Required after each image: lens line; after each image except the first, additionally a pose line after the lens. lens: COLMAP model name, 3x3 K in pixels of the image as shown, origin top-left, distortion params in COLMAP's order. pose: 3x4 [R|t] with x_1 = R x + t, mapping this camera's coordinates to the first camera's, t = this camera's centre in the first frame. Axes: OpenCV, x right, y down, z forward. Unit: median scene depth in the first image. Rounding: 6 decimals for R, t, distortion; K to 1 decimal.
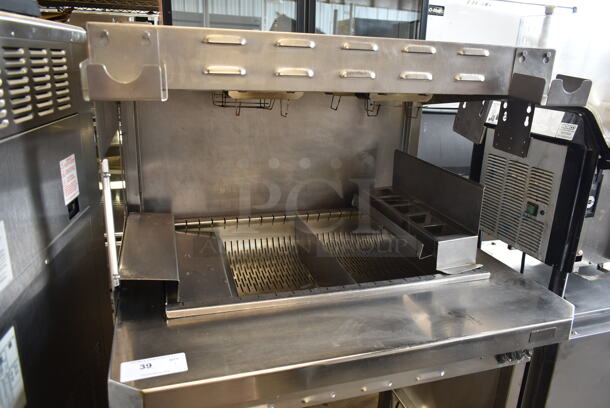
lens RADIAL K [[459.0, 0, 305.0], [0, 459.0, 204.0], [0, 0, 1]] dist [-0.029169, 0.010633]
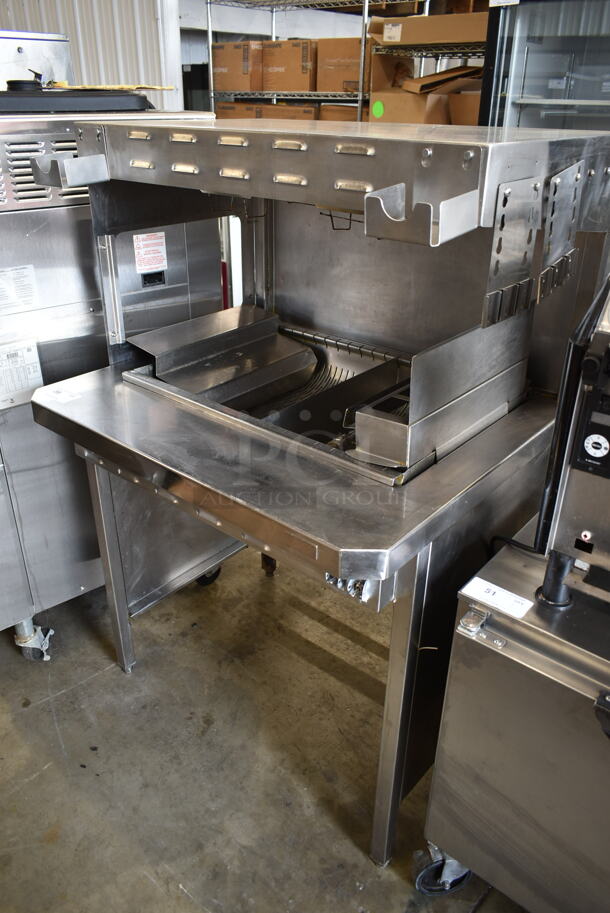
lens RADIAL K [[686.9, 0, 305.0], [0, 686.9, 456.5], [0, 0, 1]] dist [-0.029169, 0.010633]
pose [[0.533619, 0.366408, -0.762231, 1.106992], [-0.238229, 0.929902, 0.280230, -0.140662], [0.811479, 0.032050, 0.583502, 0.279997]]
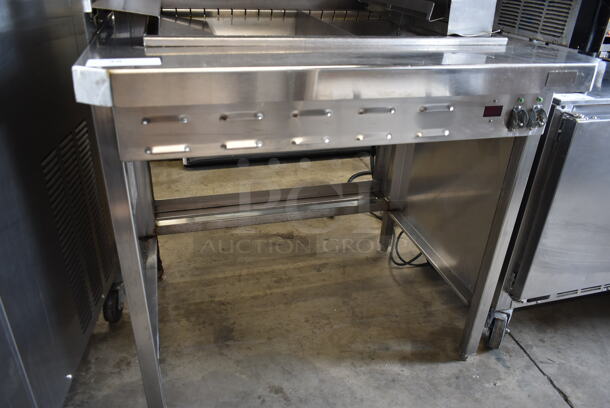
lens RADIAL K [[459.0, 0, 305.0], [0, 459.0, 204.0], [0, 0, 1]] dist [-0.029169, 0.010633]
pose [[0.999432, 0.021614, -0.025839, 0.037644], [-0.016387, 0.982094, 0.187679, 0.307421], [0.029433, -0.187149, 0.981890, 0.049001]]
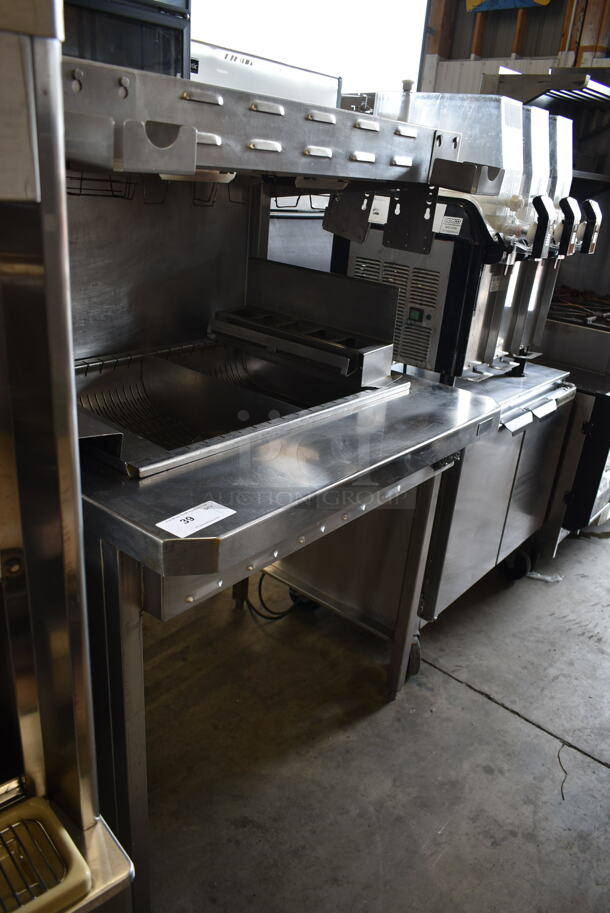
lens RADIAL K [[689.7, 0, 300.3], [0, 689.7, 462.9], [0, 0, 1]] dist [-0.032972, 0.001823]
pose [[0.841286, -0.182003, 0.509031, -0.523170], [0.109853, 0.979531, 0.168673, 0.049927], [-0.529311, -0.085984, 0.844060, -0.081575]]
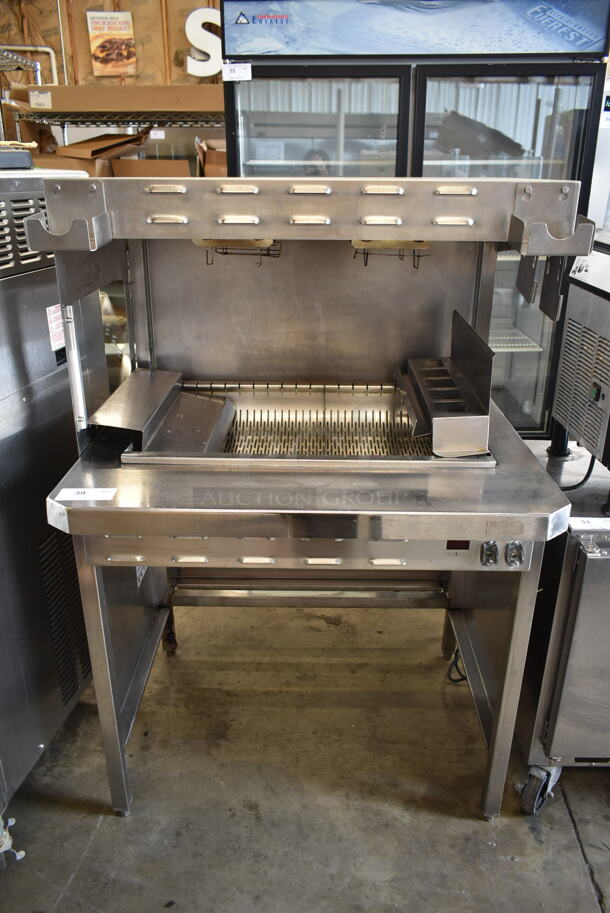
lens RADIAL K [[686.9, 0, 305.0], [0, 686.9, 456.5], [0, 0, 1]] dist [-0.029169, 0.010633]
pose [[0.947290, 0.095122, -0.305932, 0.454383], [-0.068137, 0.992878, 0.097730, 0.043924], [0.313049, -0.071733, 0.947024, -0.273473]]
